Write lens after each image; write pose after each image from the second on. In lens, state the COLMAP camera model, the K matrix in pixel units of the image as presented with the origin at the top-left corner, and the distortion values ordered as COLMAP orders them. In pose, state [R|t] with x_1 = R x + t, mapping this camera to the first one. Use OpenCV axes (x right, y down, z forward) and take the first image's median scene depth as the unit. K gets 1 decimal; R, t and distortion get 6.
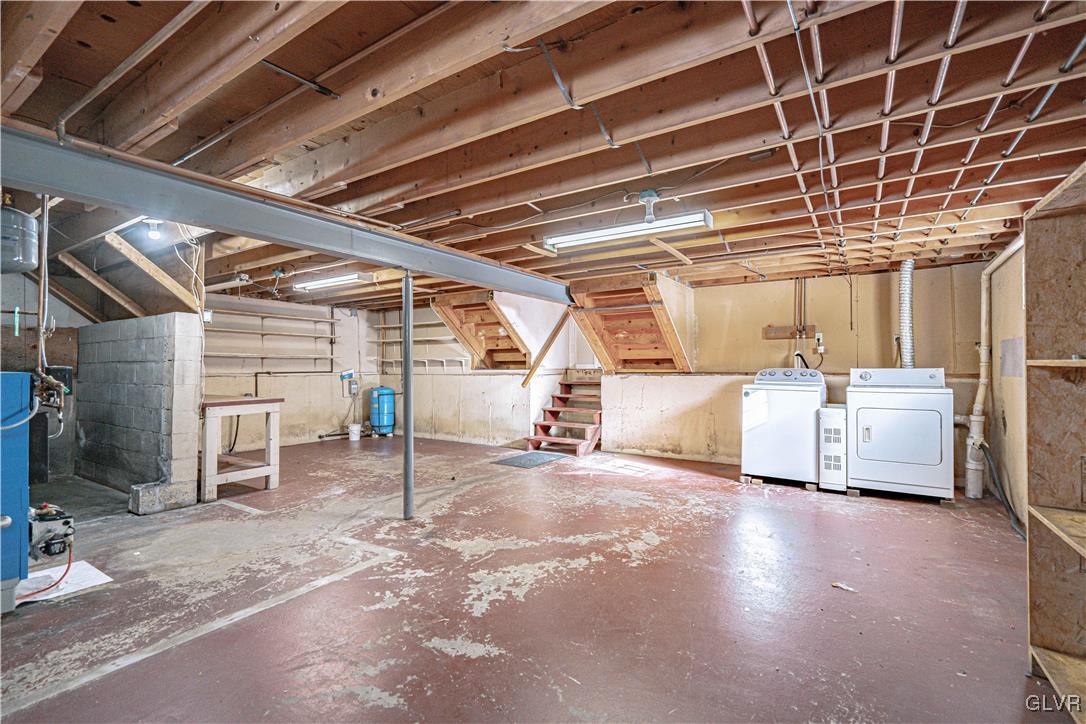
lens RADIAL K [[502.7, 0, 542.9], [0, 502.7, 363.3], [0, 0, 1]] dist [-0.001940, 0.001179]
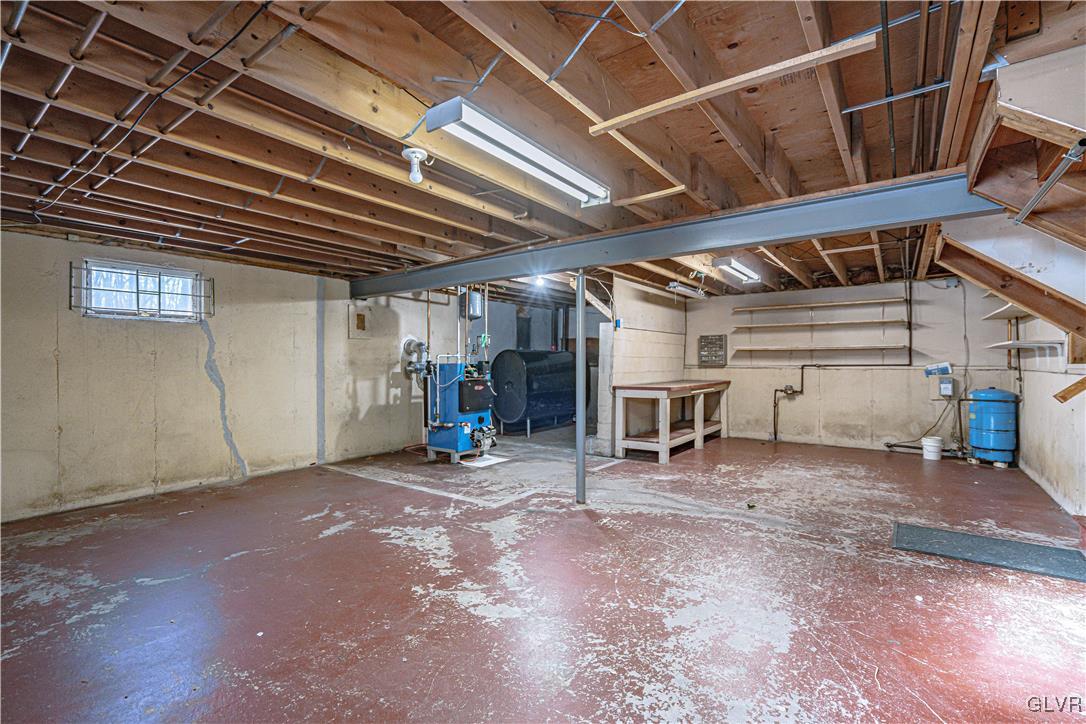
lens RADIAL K [[502.7, 0, 541.8], [0, 502.7, 362.1], [0, 0, 1]] dist [-0.001940, 0.001179]
pose [[-0.087459, 0.002084, -0.996166, 0.920560], [0.012457, 0.999922, 0.000999, 0.011180], [0.996090, -0.012322, -0.087479, 1.166896]]
